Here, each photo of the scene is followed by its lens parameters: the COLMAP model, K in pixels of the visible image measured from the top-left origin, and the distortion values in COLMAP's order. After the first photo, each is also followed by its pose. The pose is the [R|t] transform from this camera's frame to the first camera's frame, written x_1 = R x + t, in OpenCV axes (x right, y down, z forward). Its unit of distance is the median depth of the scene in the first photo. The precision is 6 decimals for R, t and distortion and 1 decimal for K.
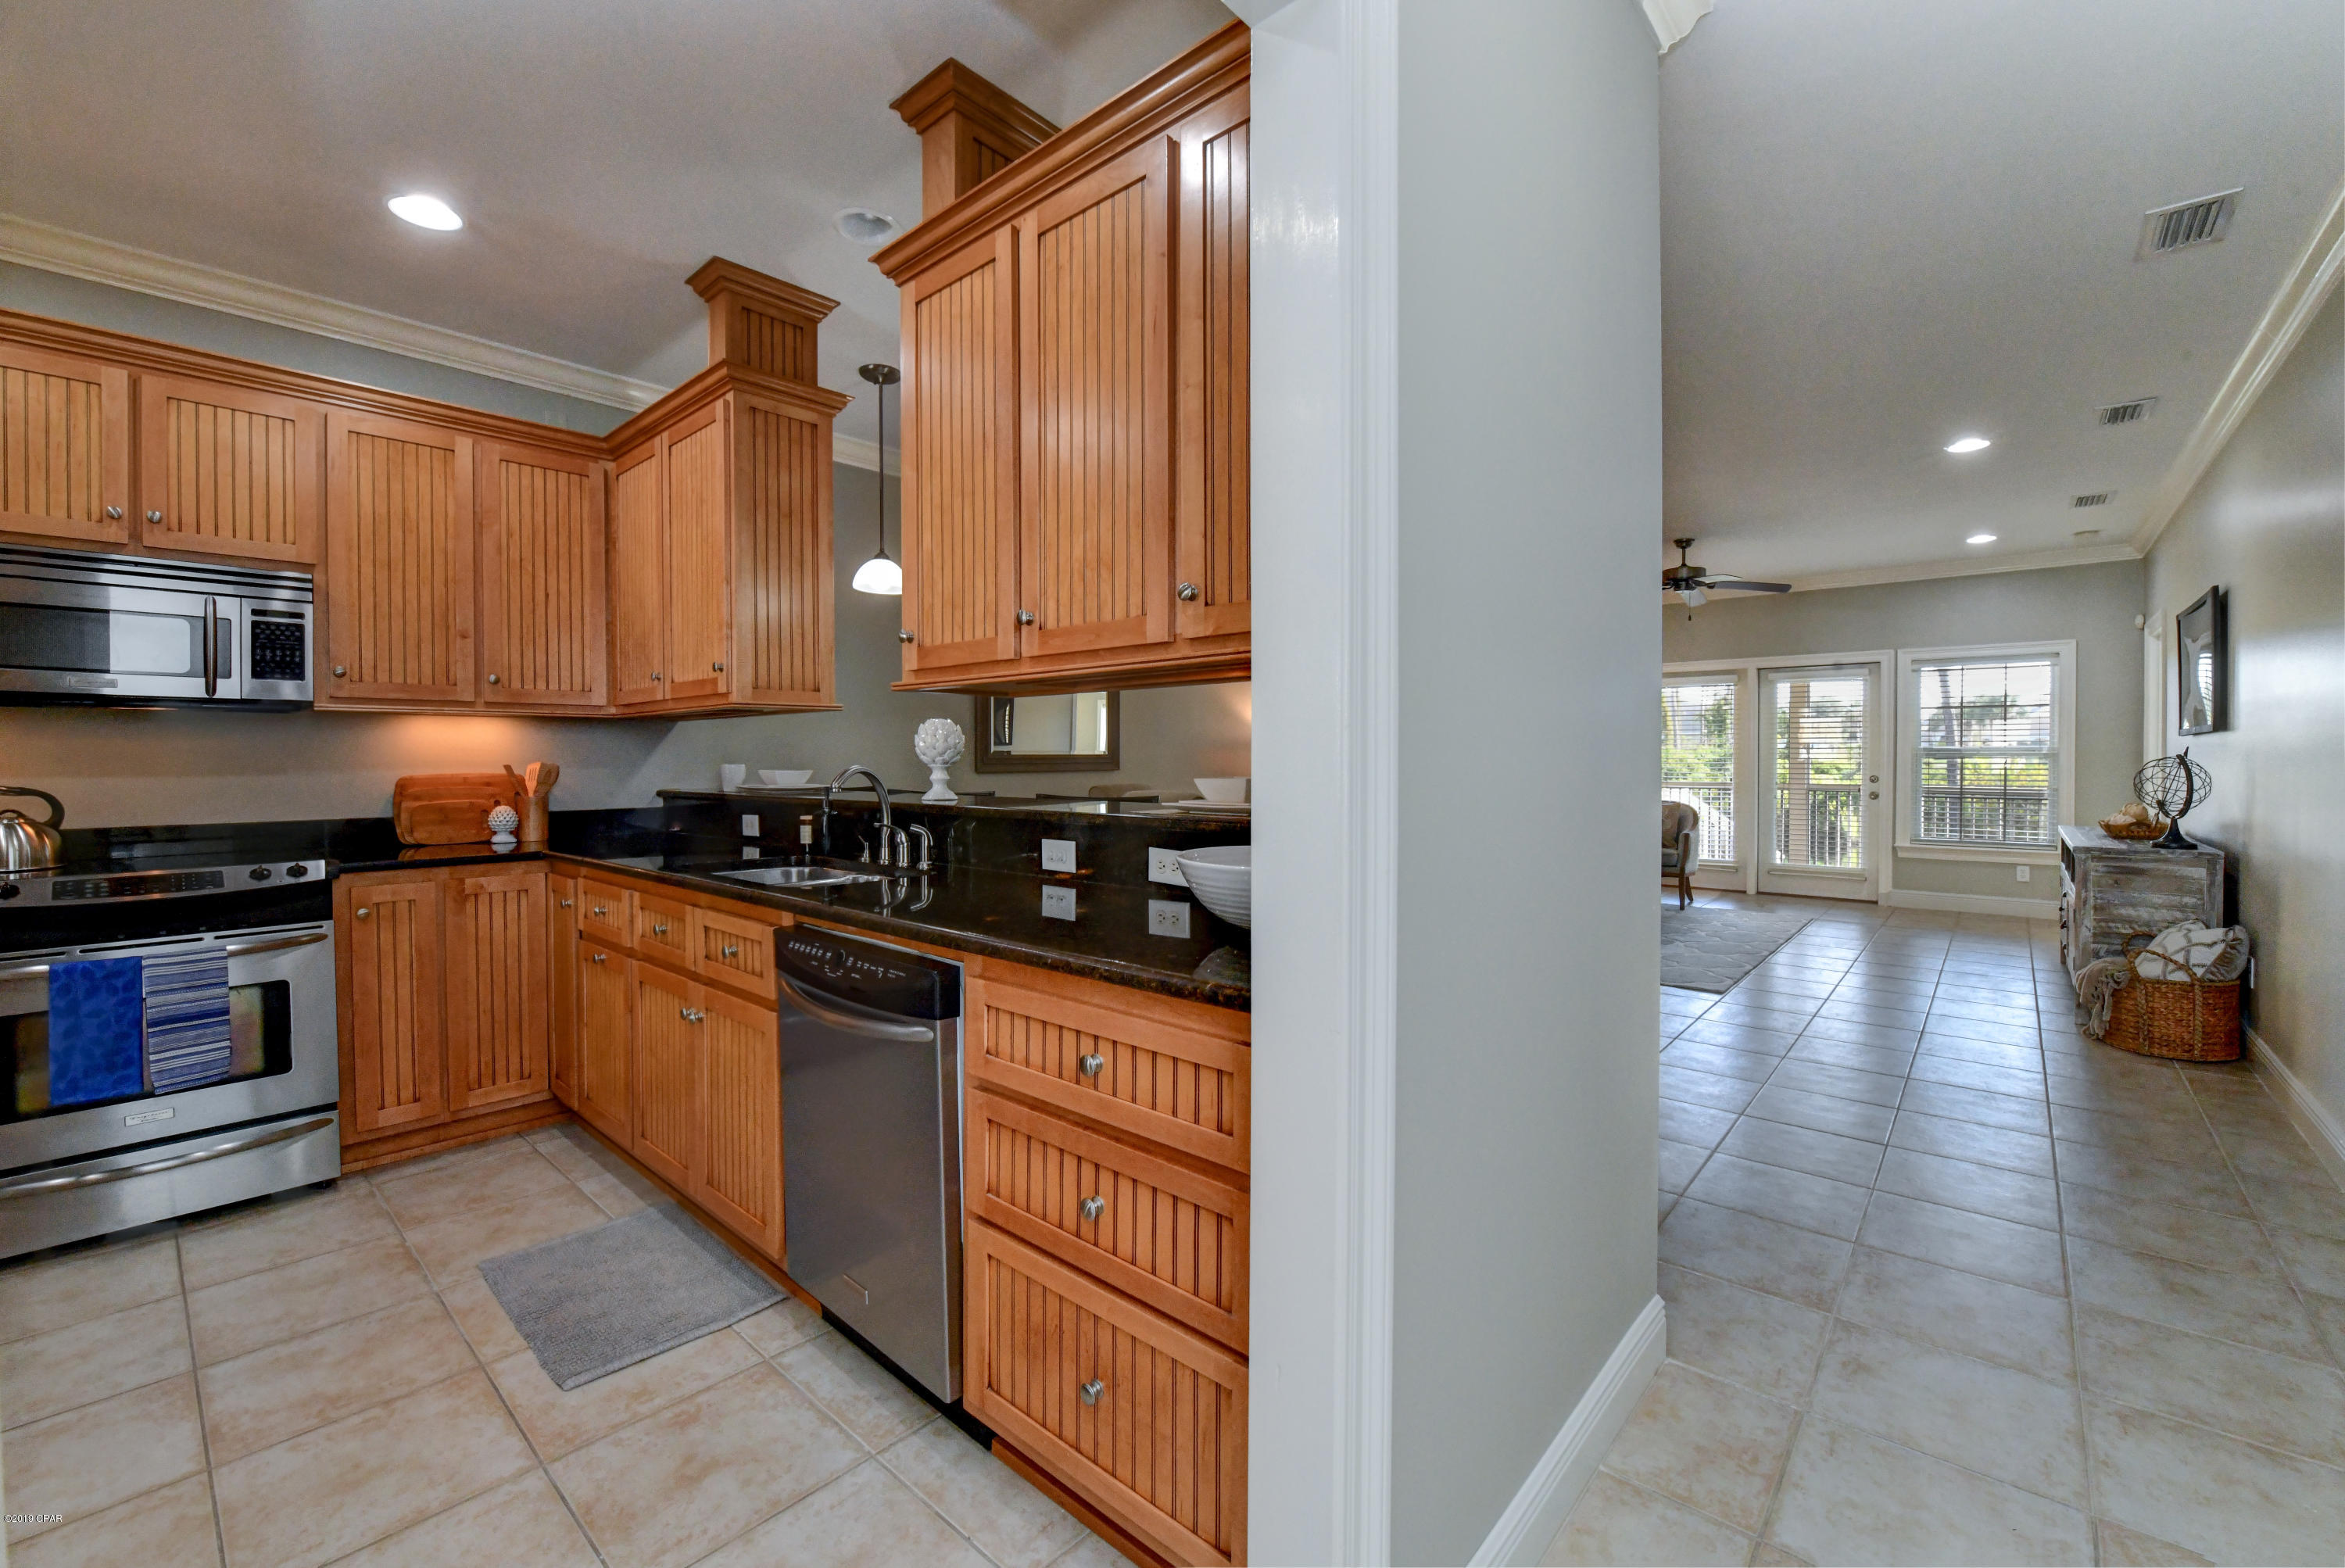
lens RADIAL K [[956.3, 0, 1158.5], [0, 956.3, 762.8], [0, 0, 1]] dist [-0.023798, 0.000106]
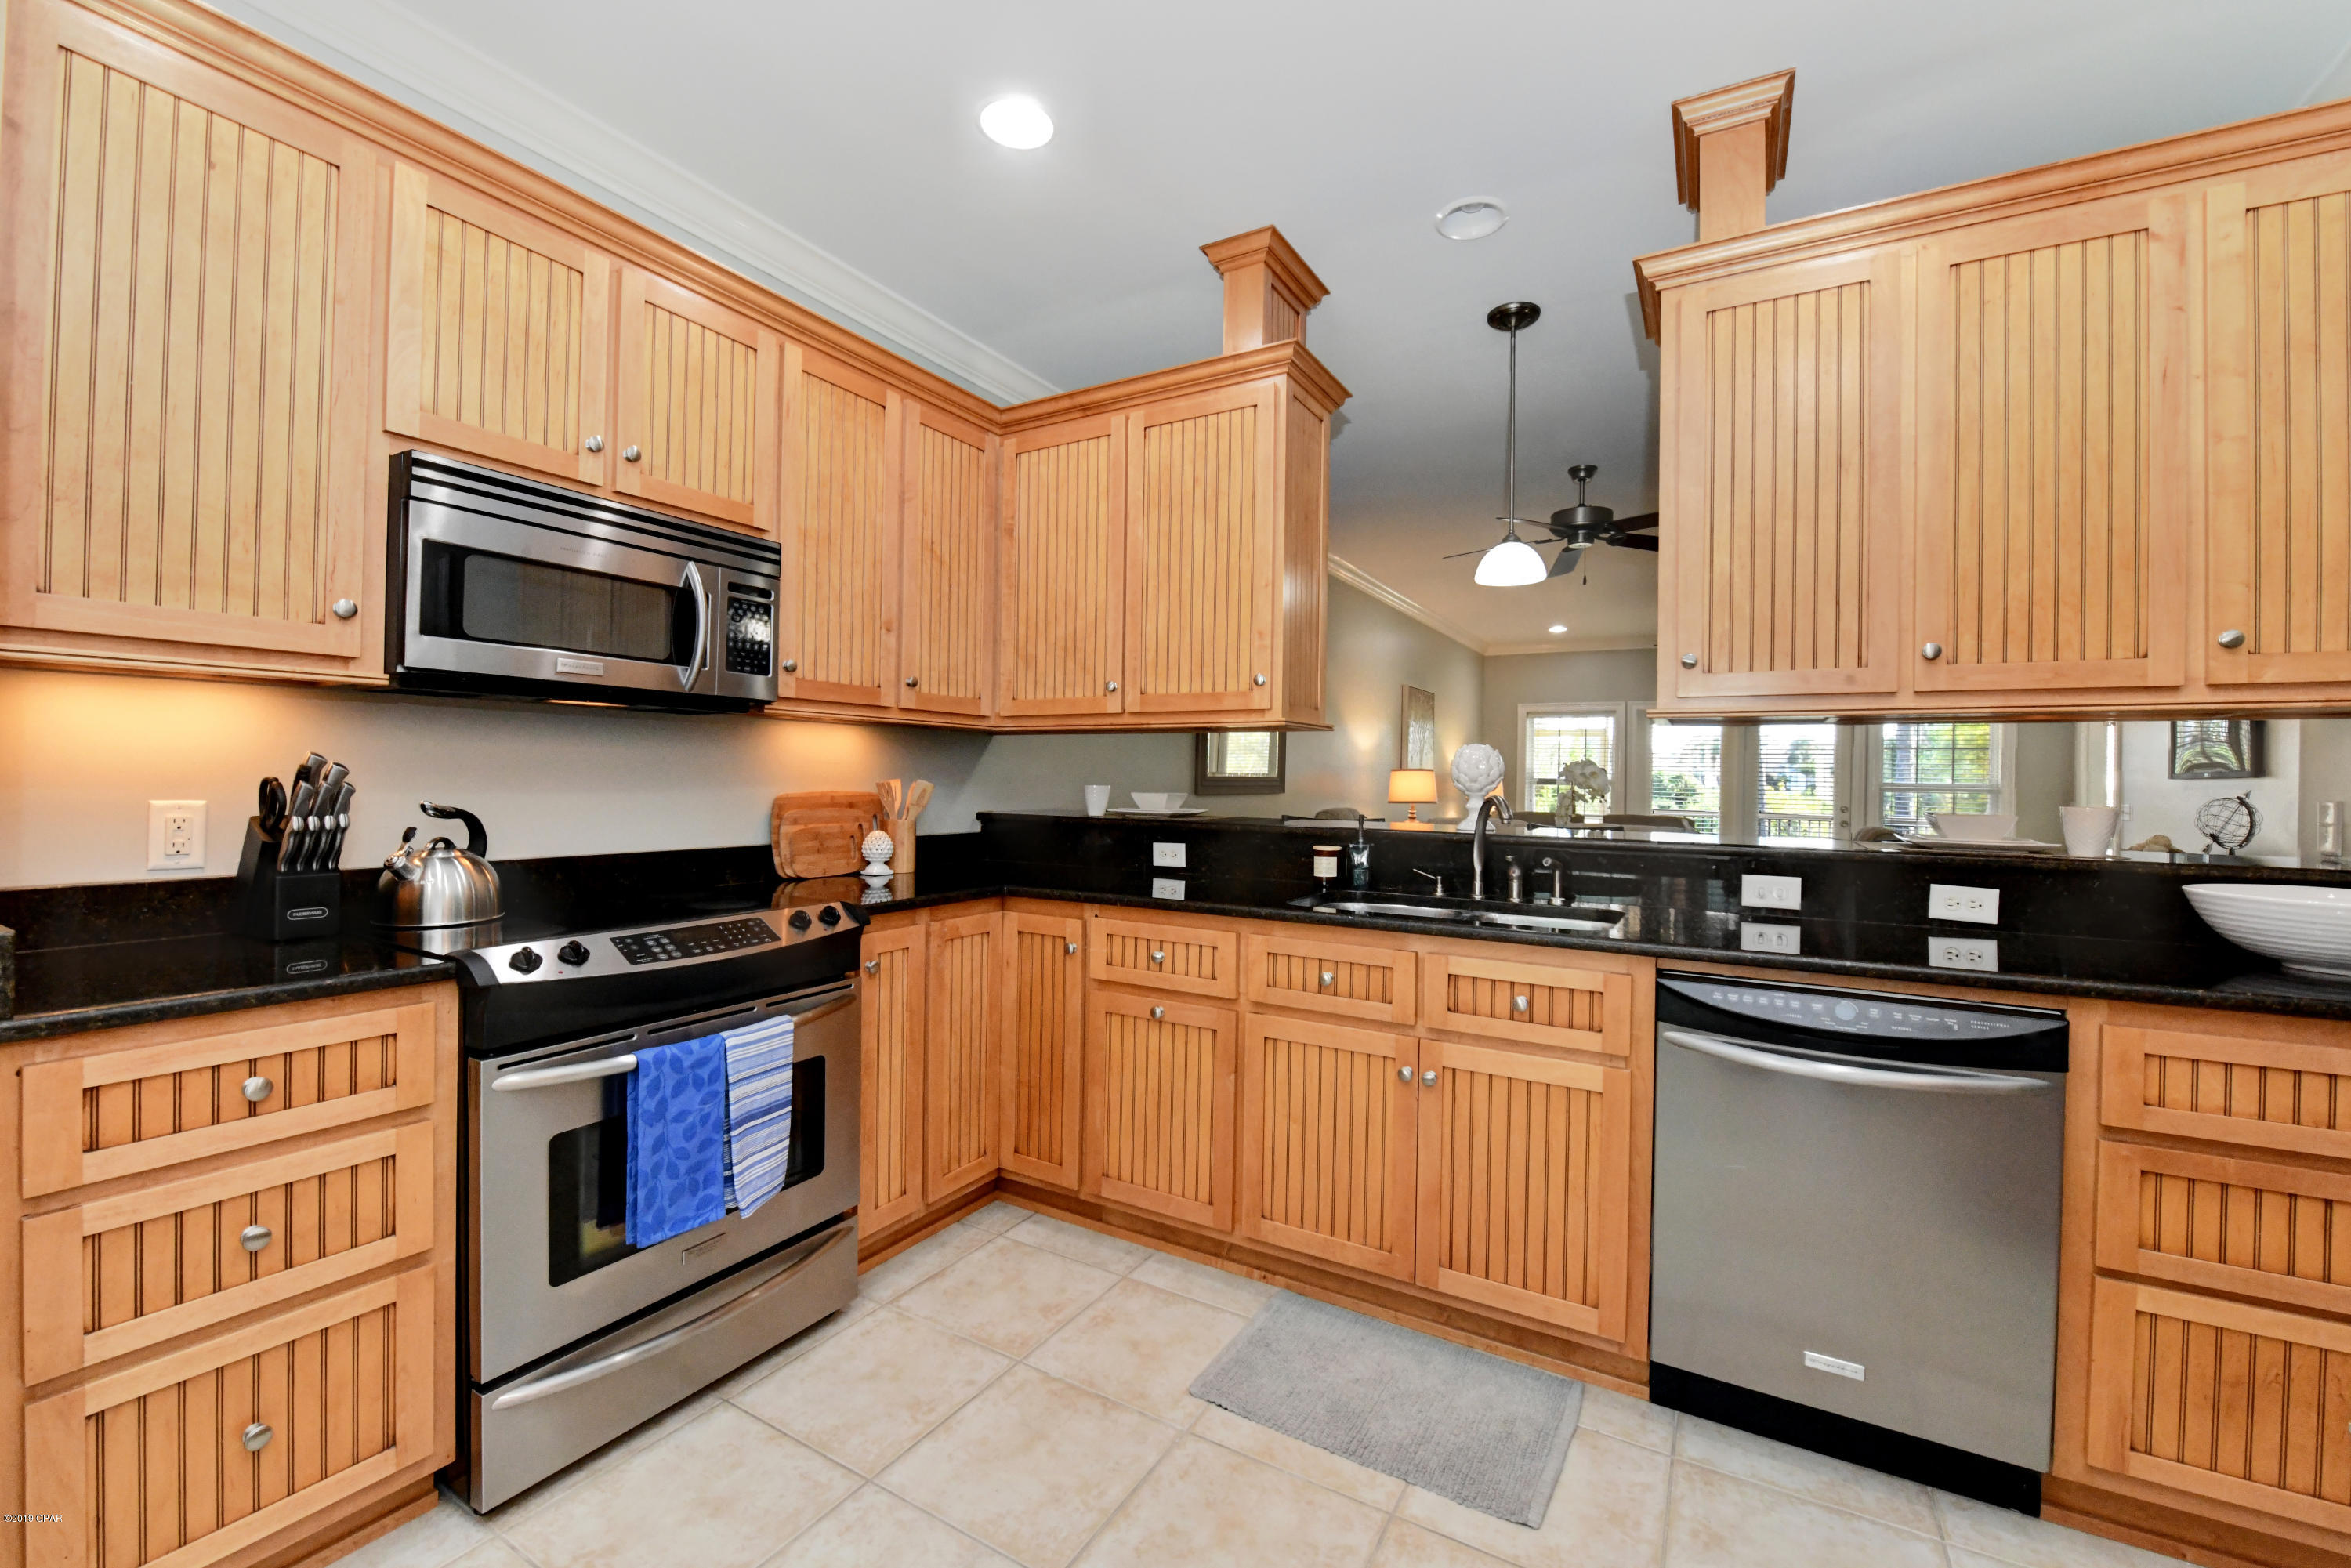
lens RADIAL K [[962.7, 0, 1175.8], [0, 962.7, 767.6], [0, 0, 1]] dist [-0.001753, -0.000401]
pose [[0.979135, 0.021041, 0.202117, -0.625911], [-0.018341, 0.999716, -0.015225, -0.002859], [-0.202380, 0.011200, 0.979243, 0.108778]]
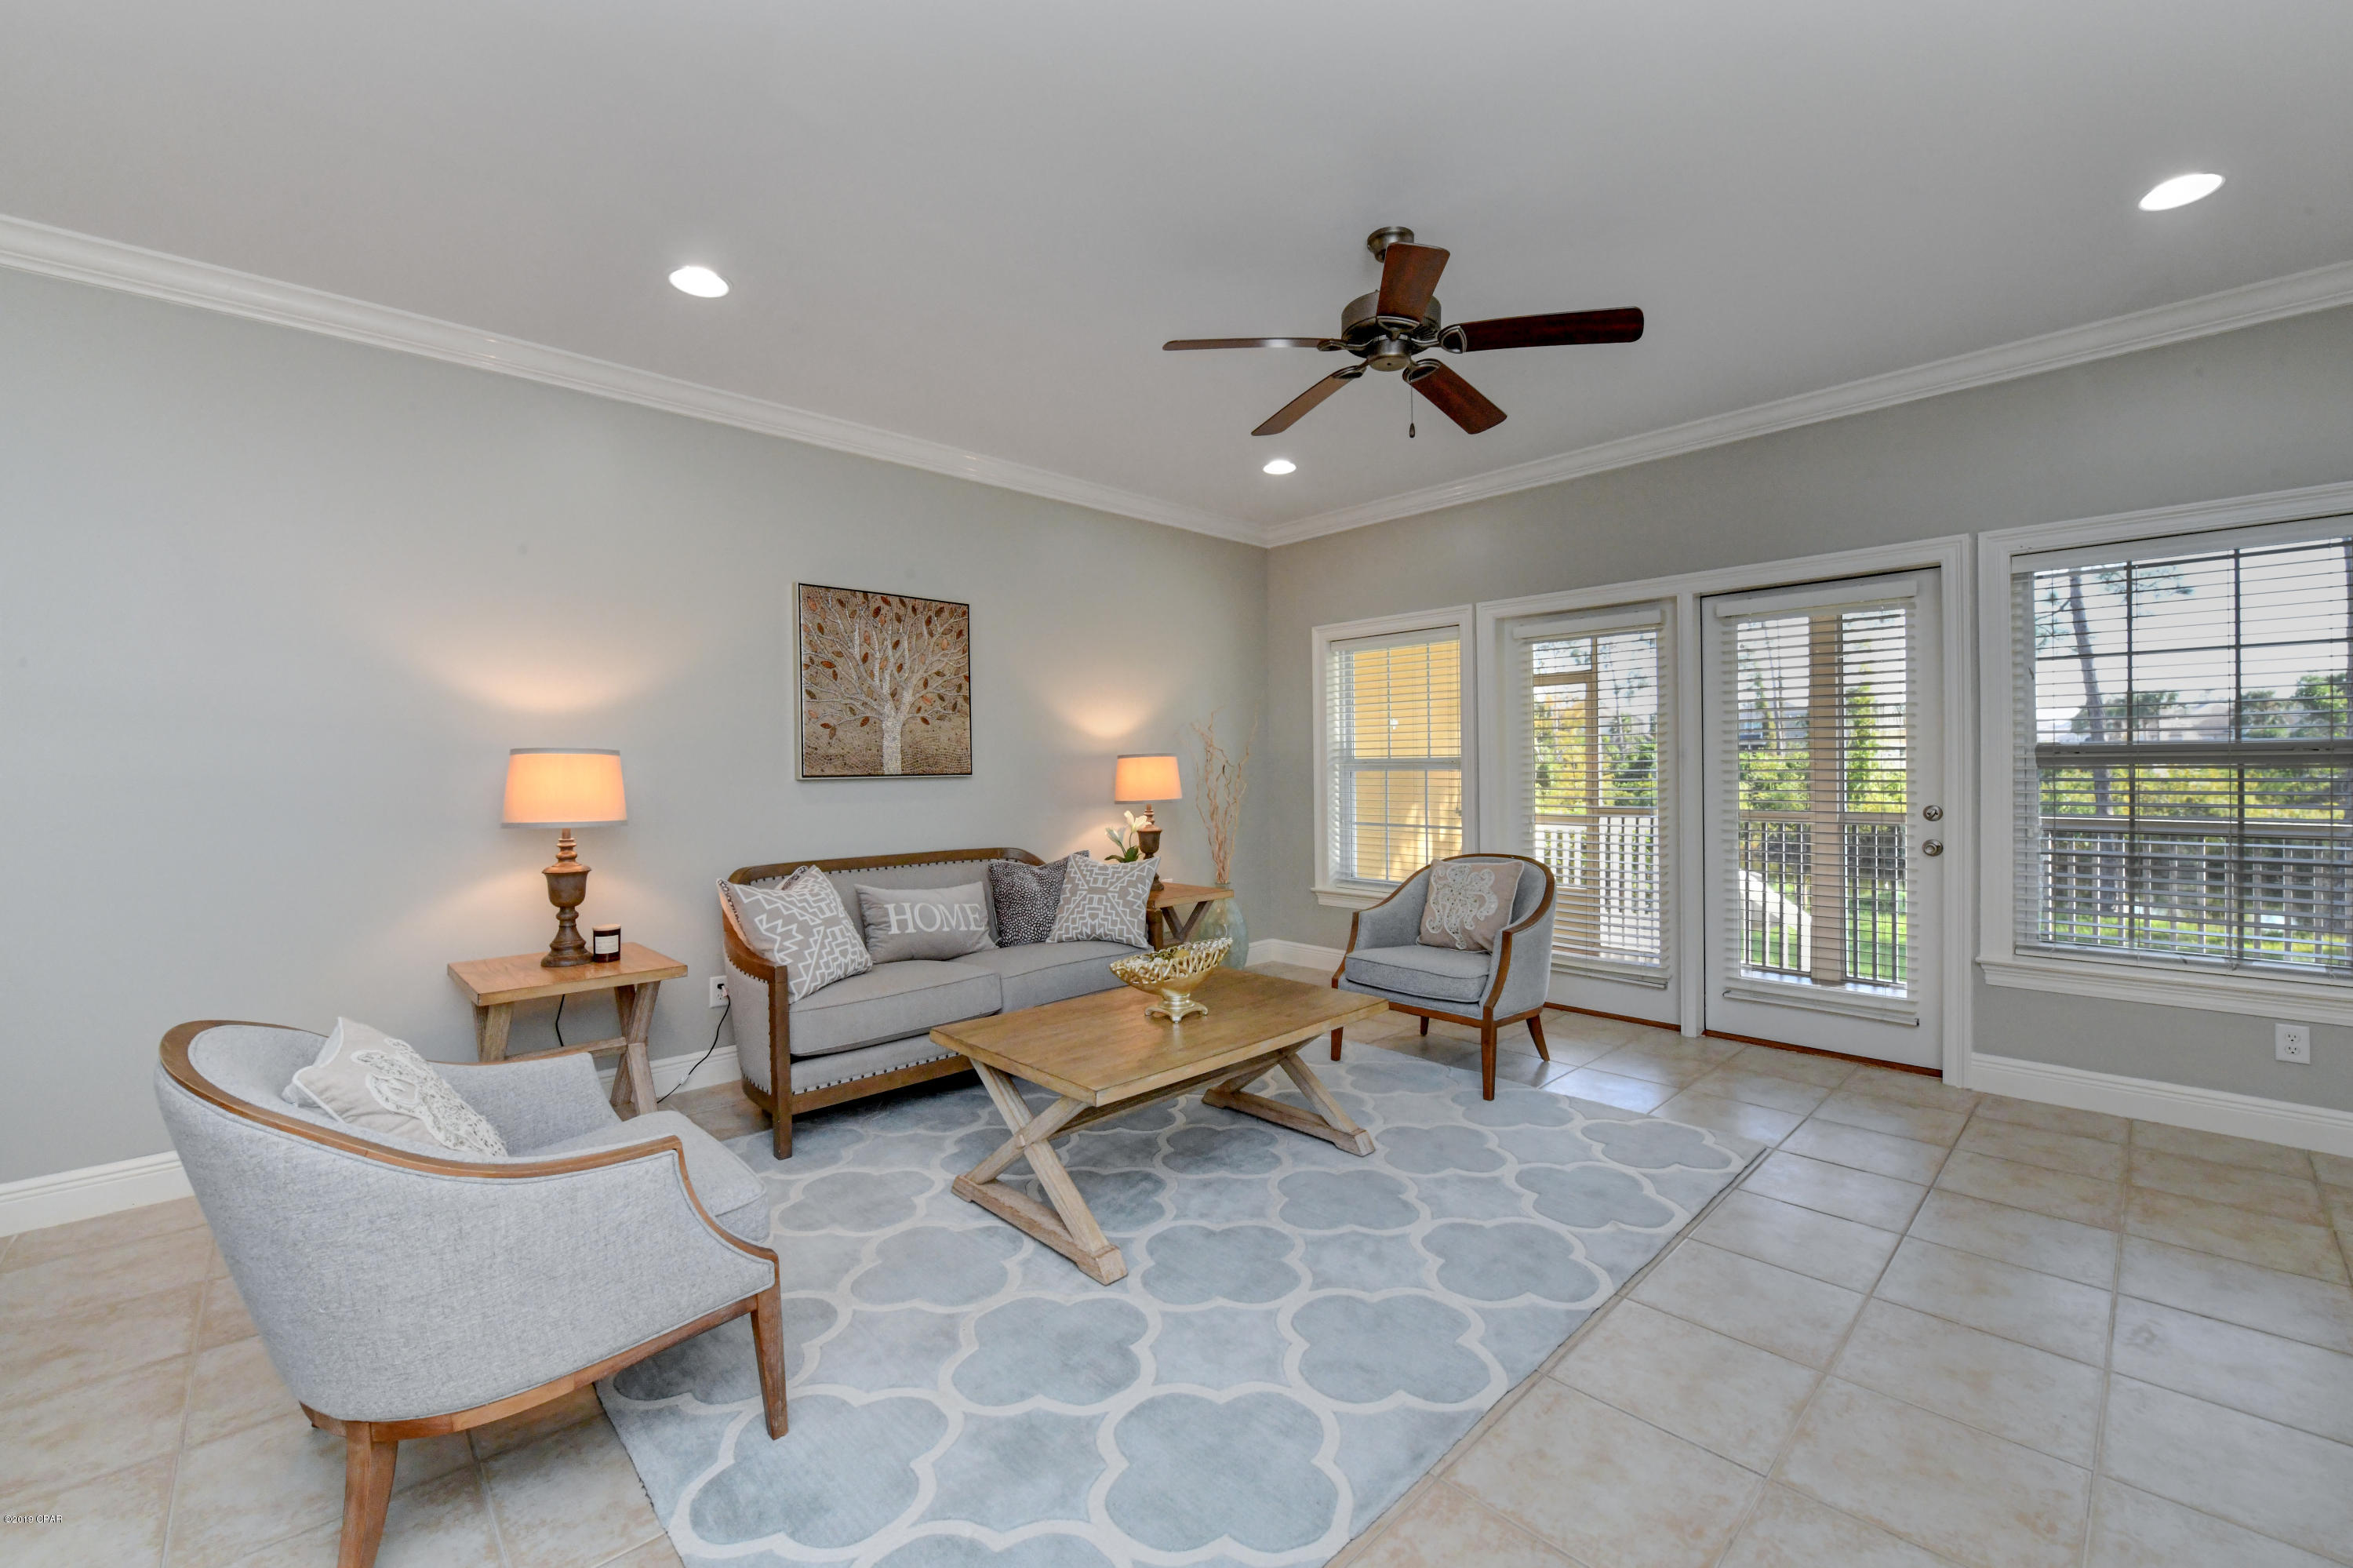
lens RADIAL K [[950.6, 0, 1180.3], [0, 950.6, 773.7], [0, 0, 1]] dist [-0.019690, -0.000506]
pose [[0.997202, -0.008613, -0.074252, 1.066344], [0.008626, 0.999963, -0.000146, -0.013445], [0.074251, -0.000495, 0.997239, 1.283892]]
